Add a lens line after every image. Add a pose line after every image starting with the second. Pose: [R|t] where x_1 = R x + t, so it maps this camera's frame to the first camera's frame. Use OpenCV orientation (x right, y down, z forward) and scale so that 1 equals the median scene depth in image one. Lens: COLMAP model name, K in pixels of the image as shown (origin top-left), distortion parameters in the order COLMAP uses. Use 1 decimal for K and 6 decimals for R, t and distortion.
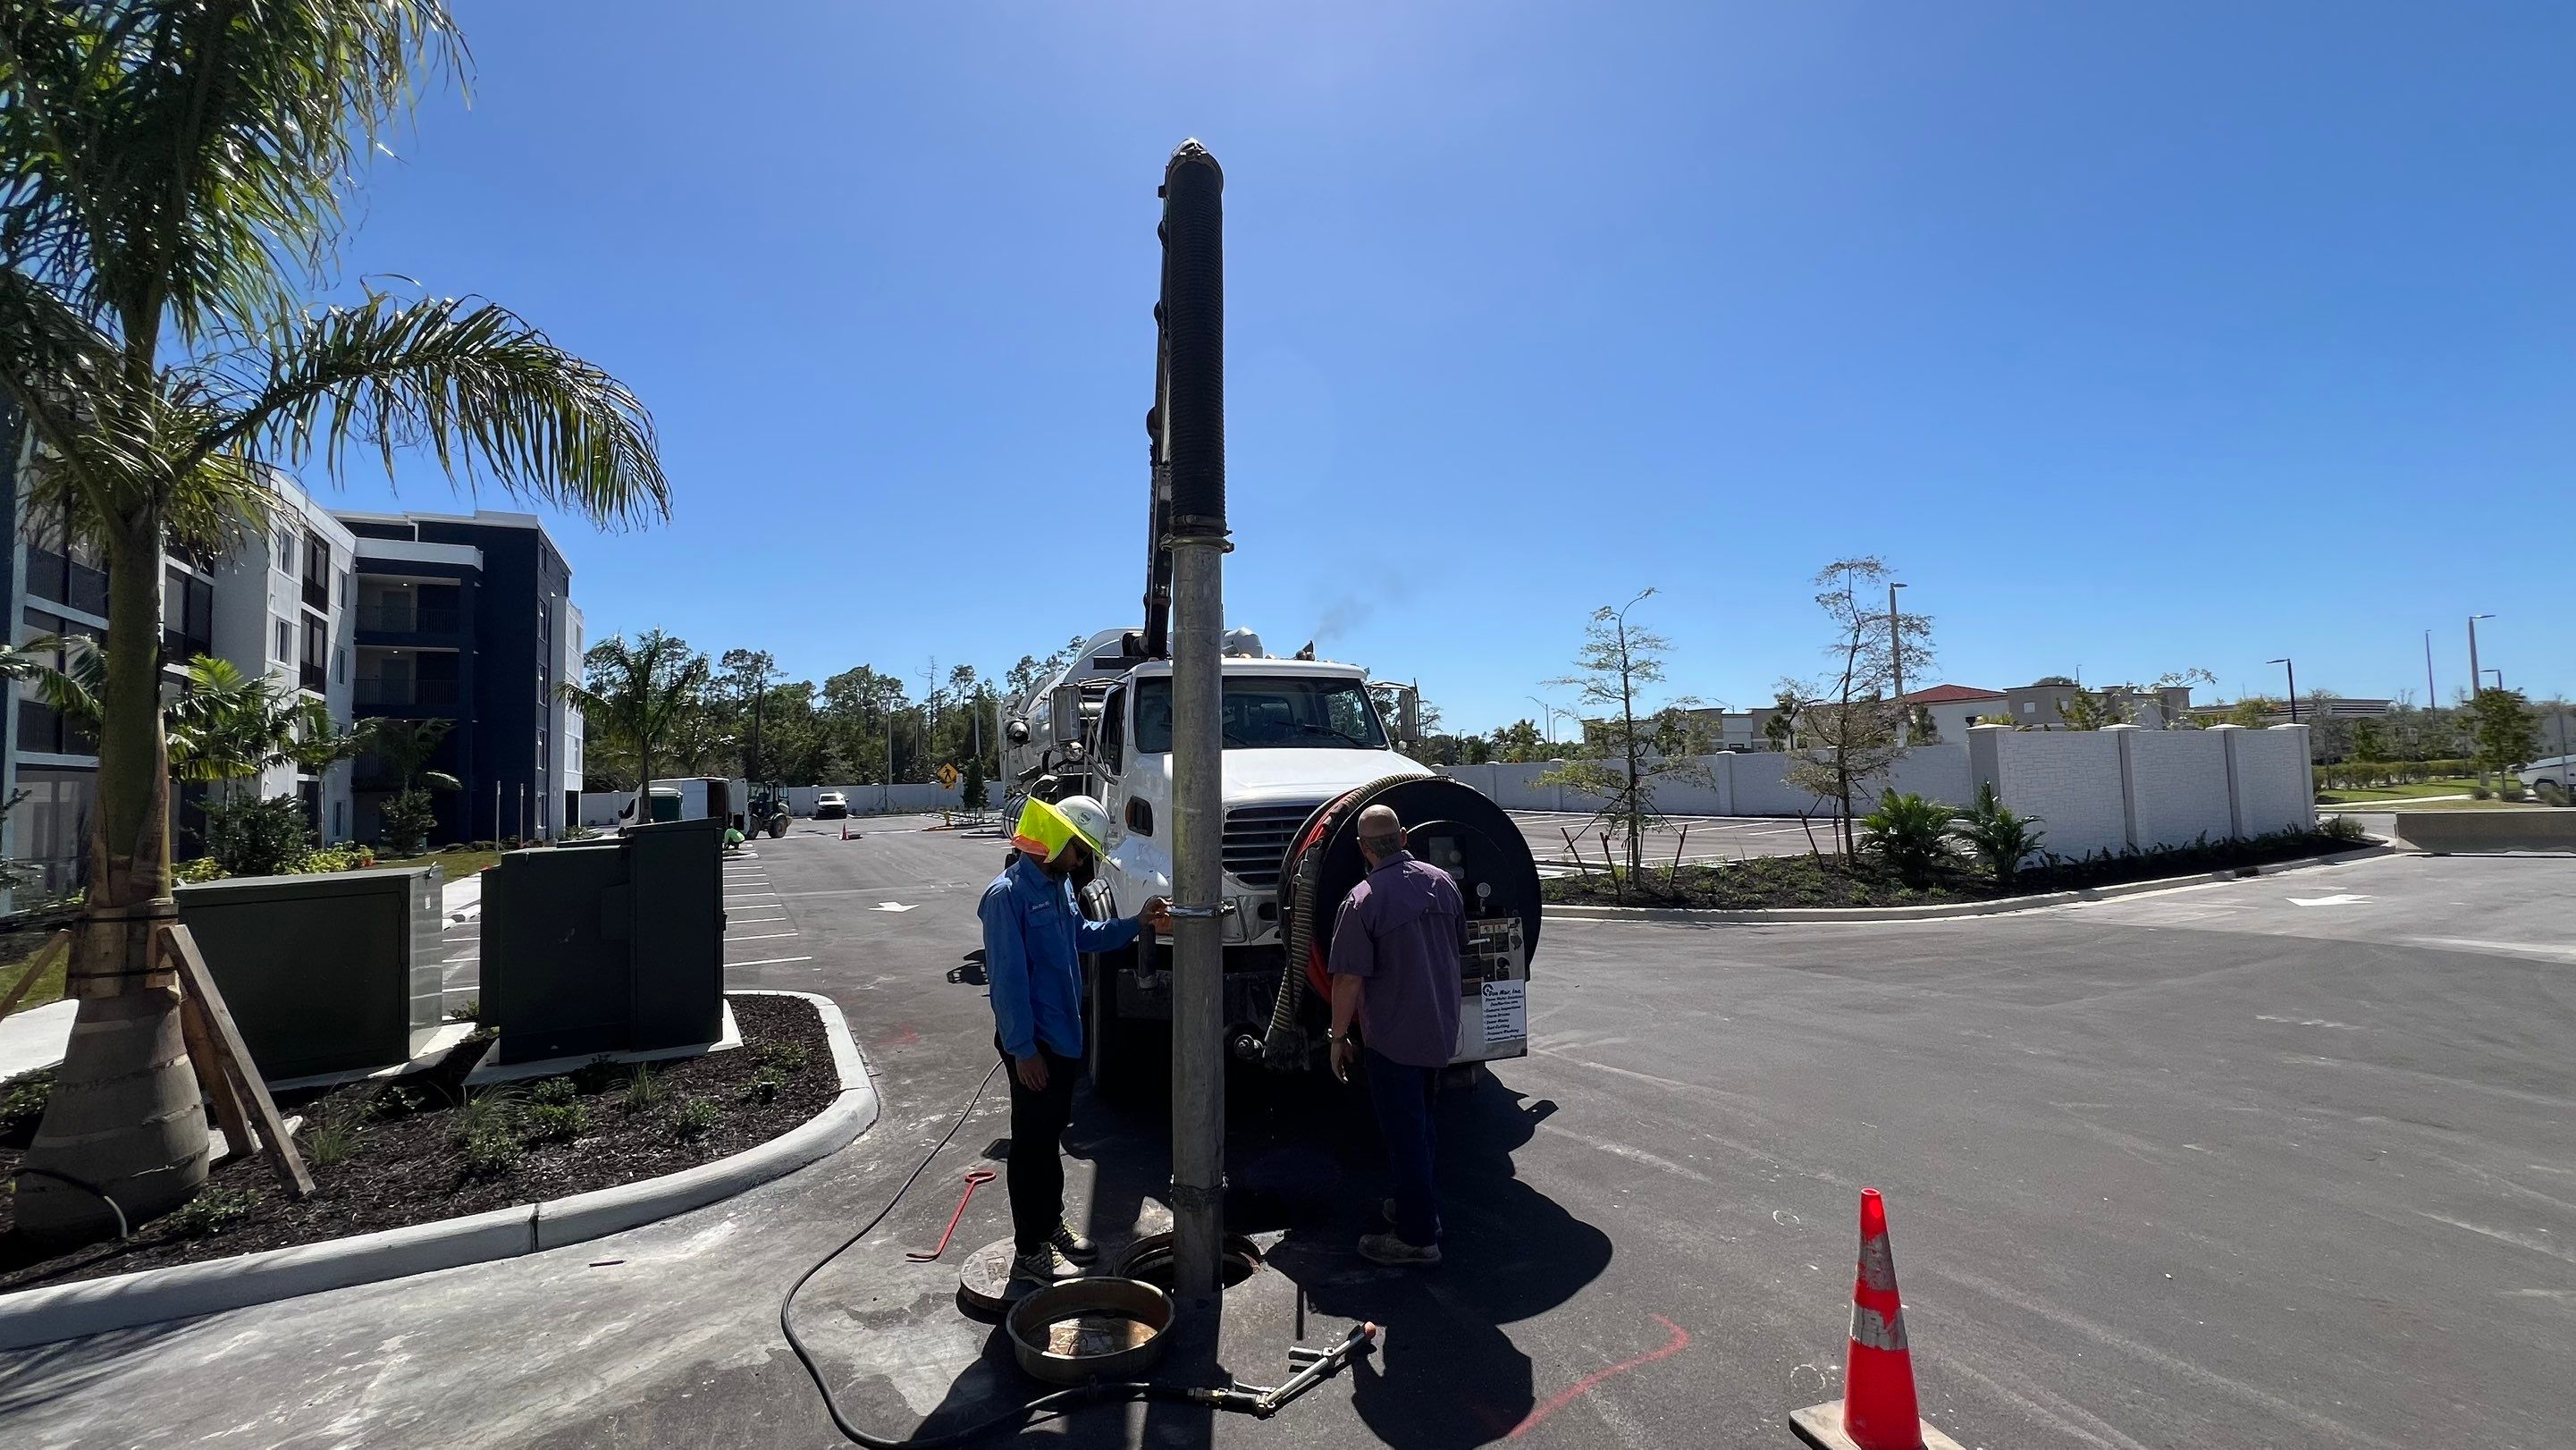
lens RADIAL K [[1033.5, 0, 1293.6], [0, 1033.5, 726.0], [0, 0, 1]] dist [-0.003715, 0.000119]
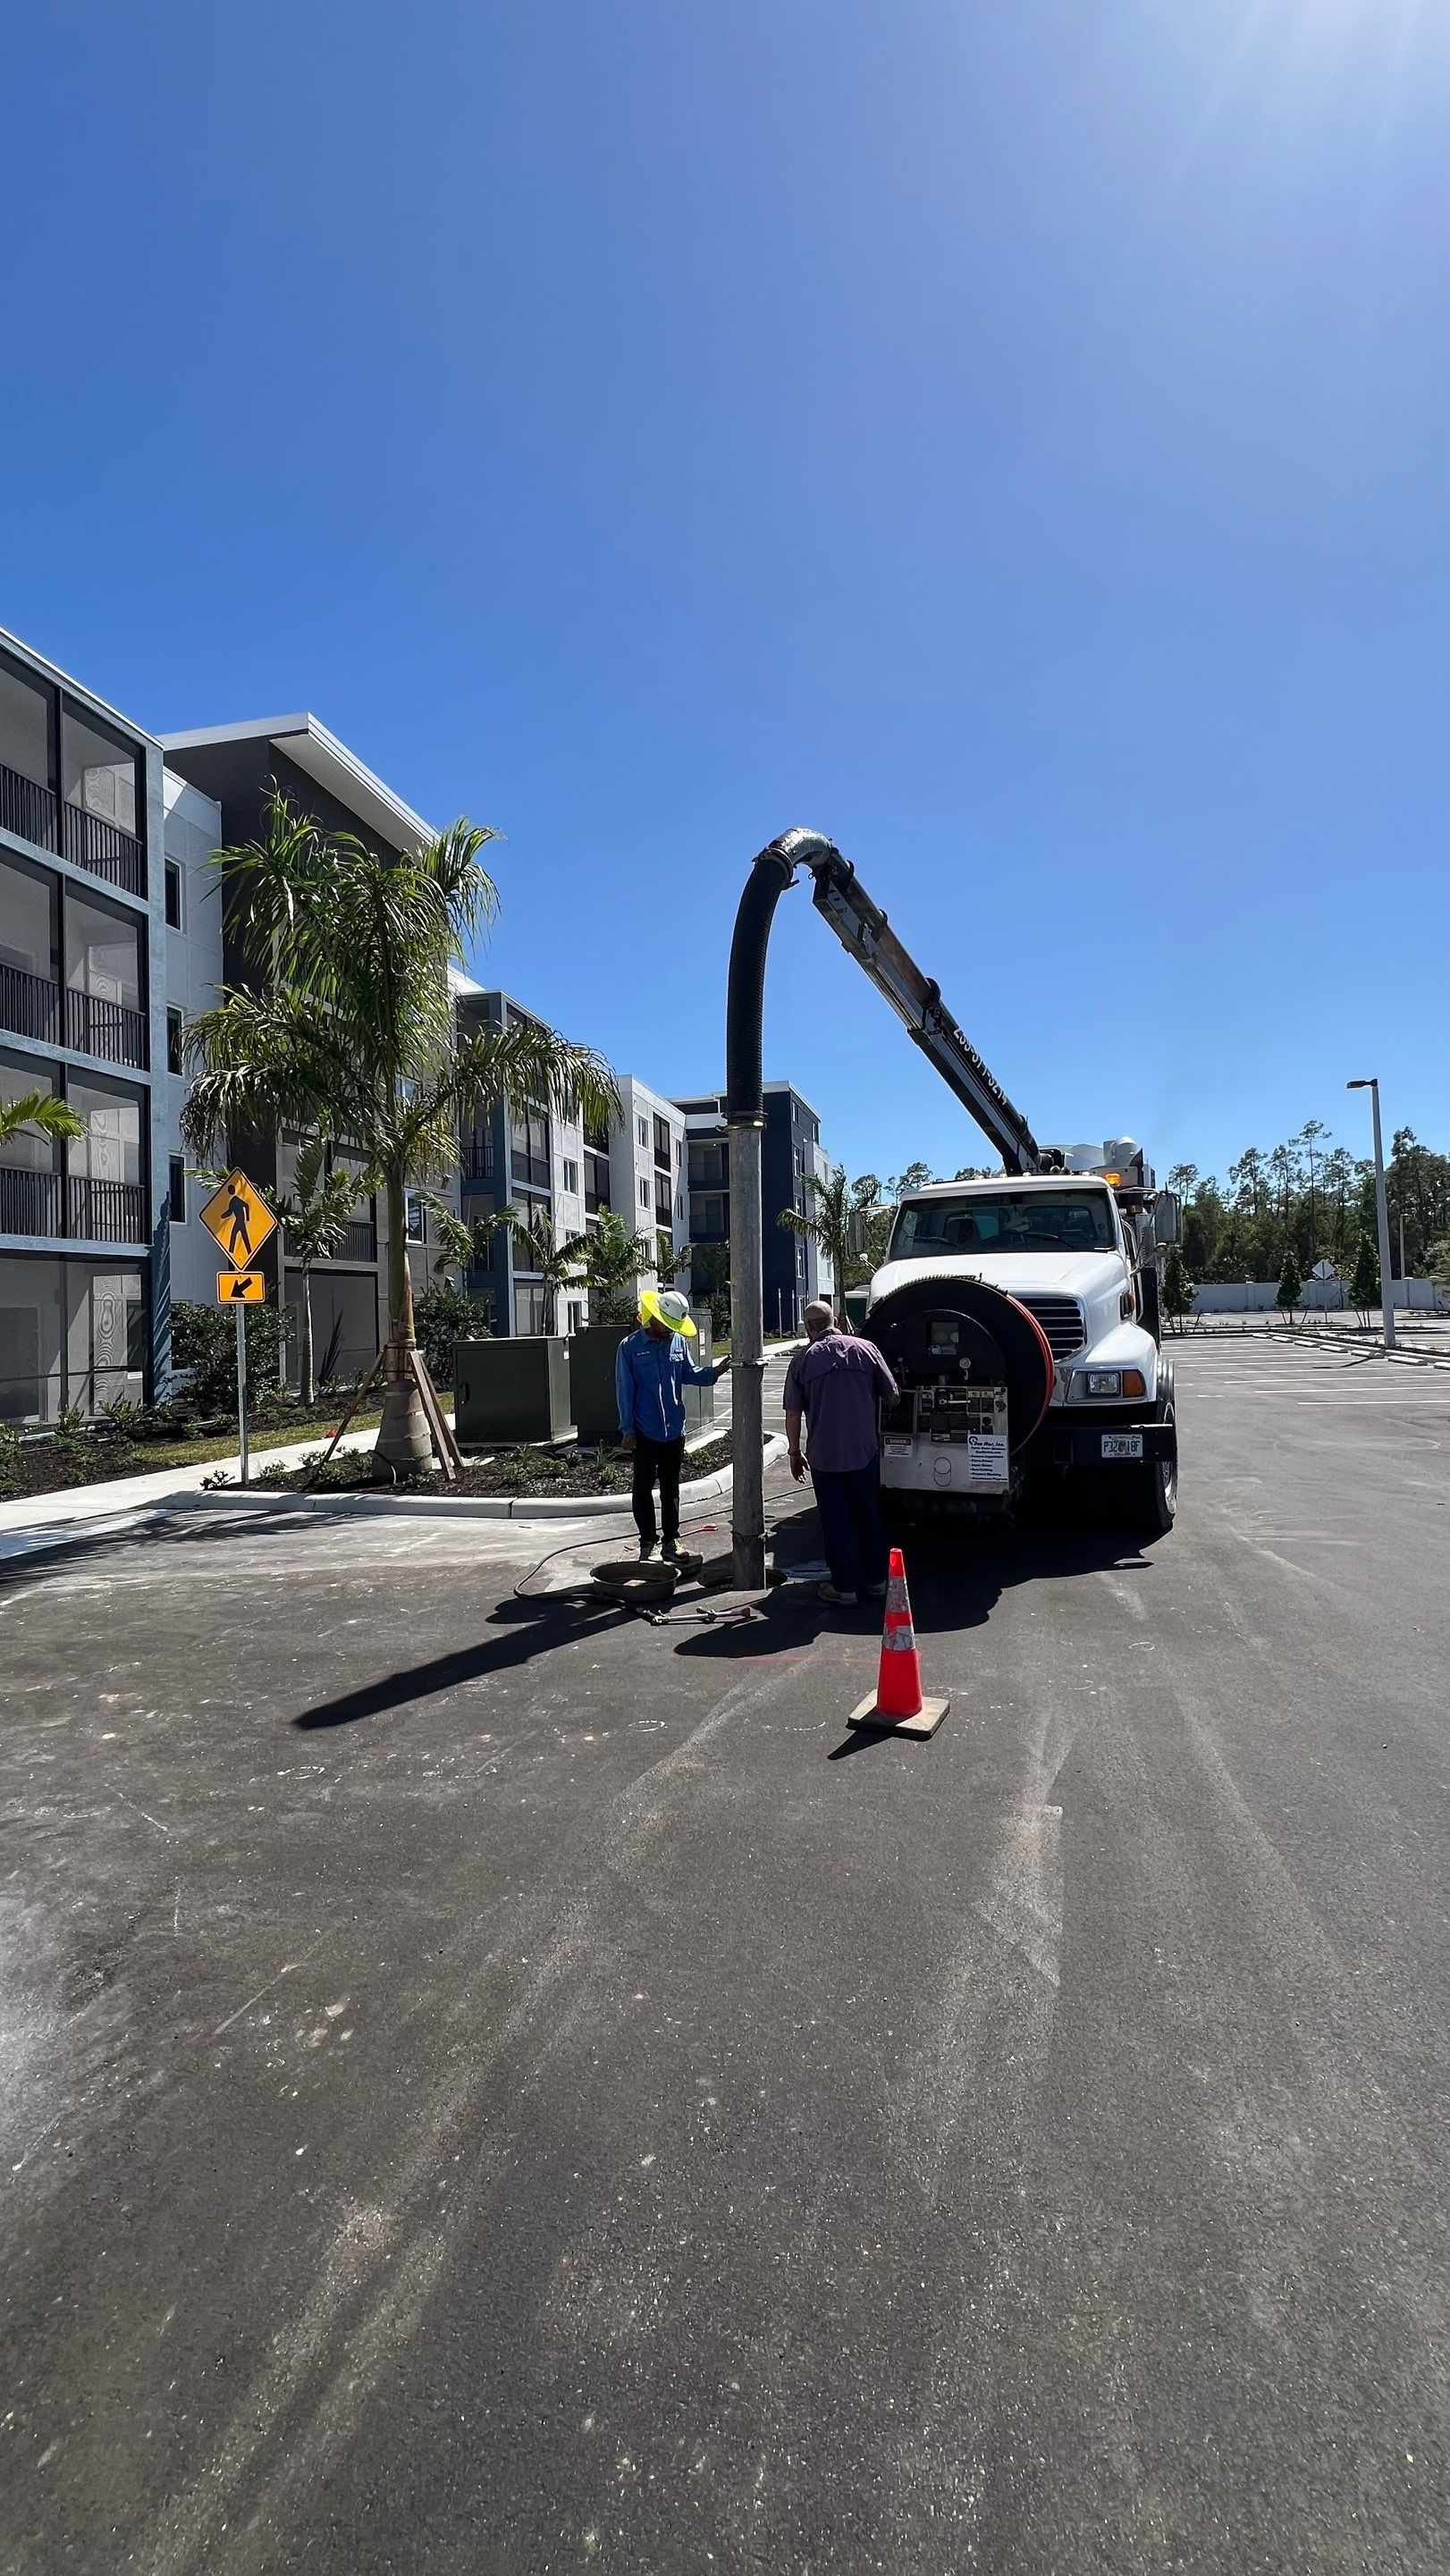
lens RADIAL K [[1033.5, 0, 727.0], [0, 1033.5, 1270.6], [0, 0, 1]] dist [-0.003715, 0.000119]
pose [[0.738244, -0.016917, -0.674322, 0.201598], [0.043478, 0.998800, 0.022542, 0.000007], [0.673131, -0.045960, 0.738093, -0.037532]]
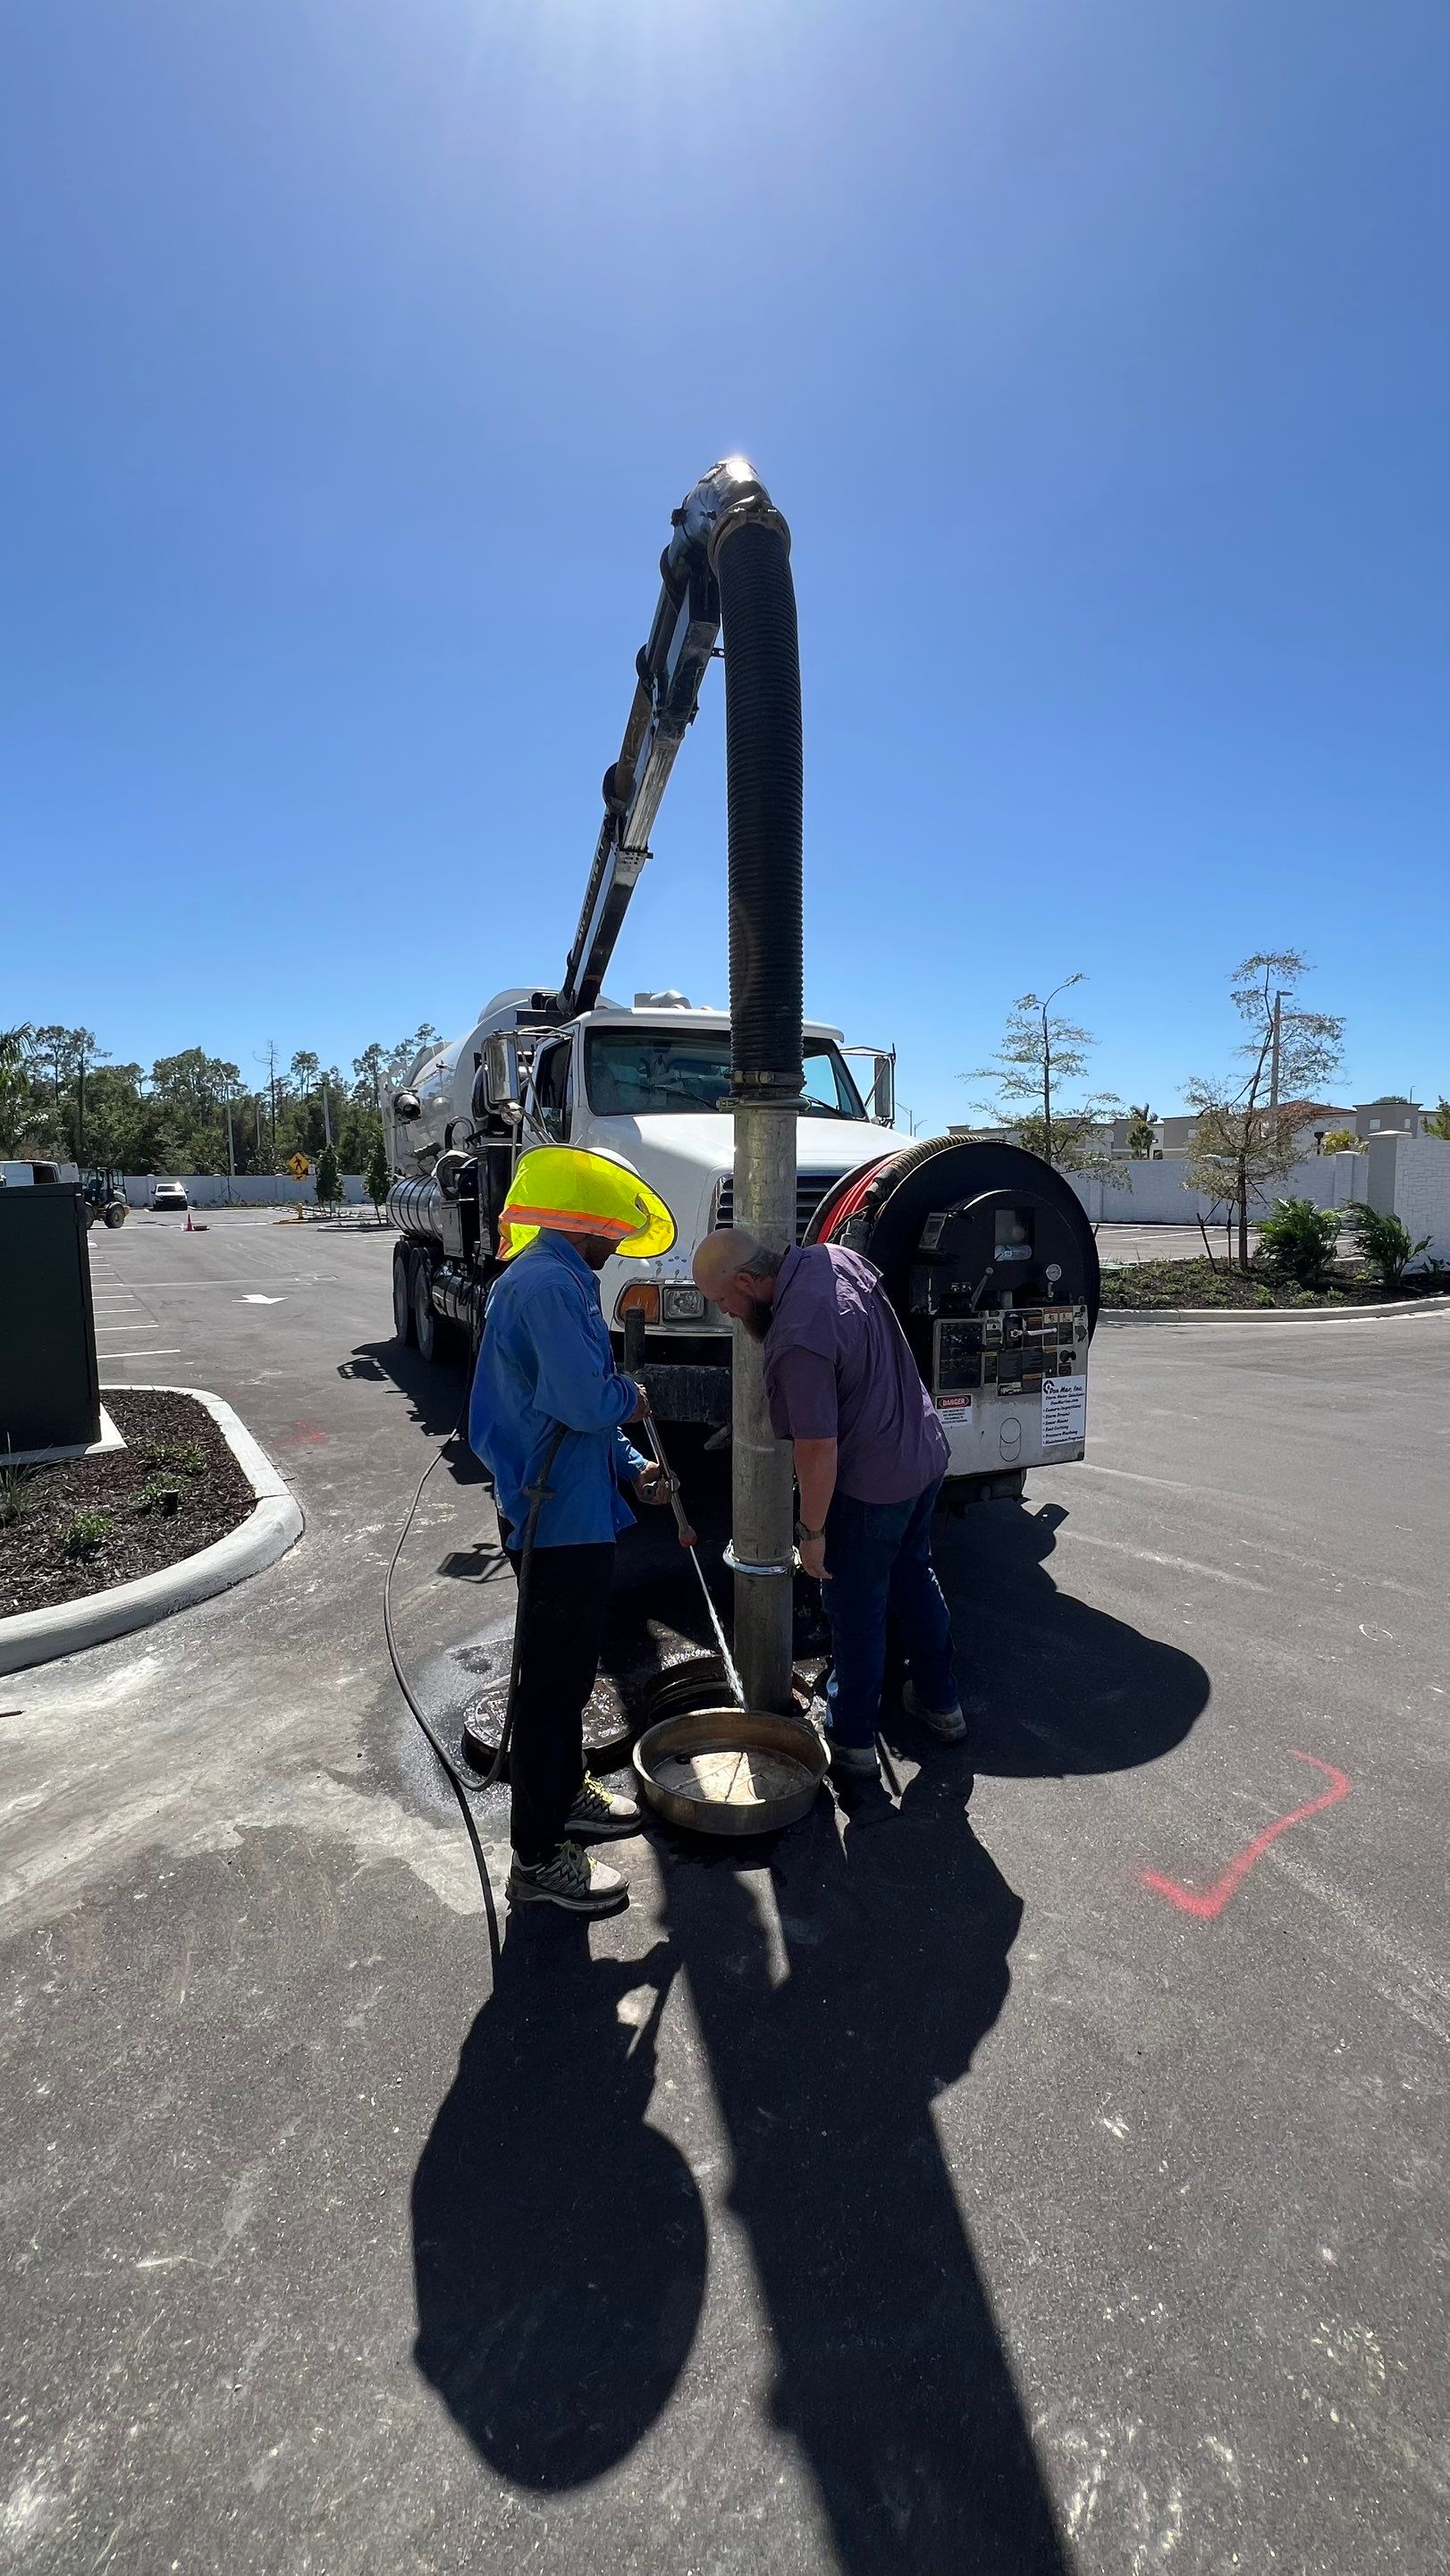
lens RADIAL K [[1033.5, 0, 745.6], [0, 1033.5, 1282.7], [0, 0, 1]] dist [-0.003715, 0.000119]
pose [[0.995778, 0.012529, 0.090936, -0.034875], [-0.025887, 0.988762, 0.147239, 0.011594], [-0.088069, -0.148971, 0.984912, 0.043901]]
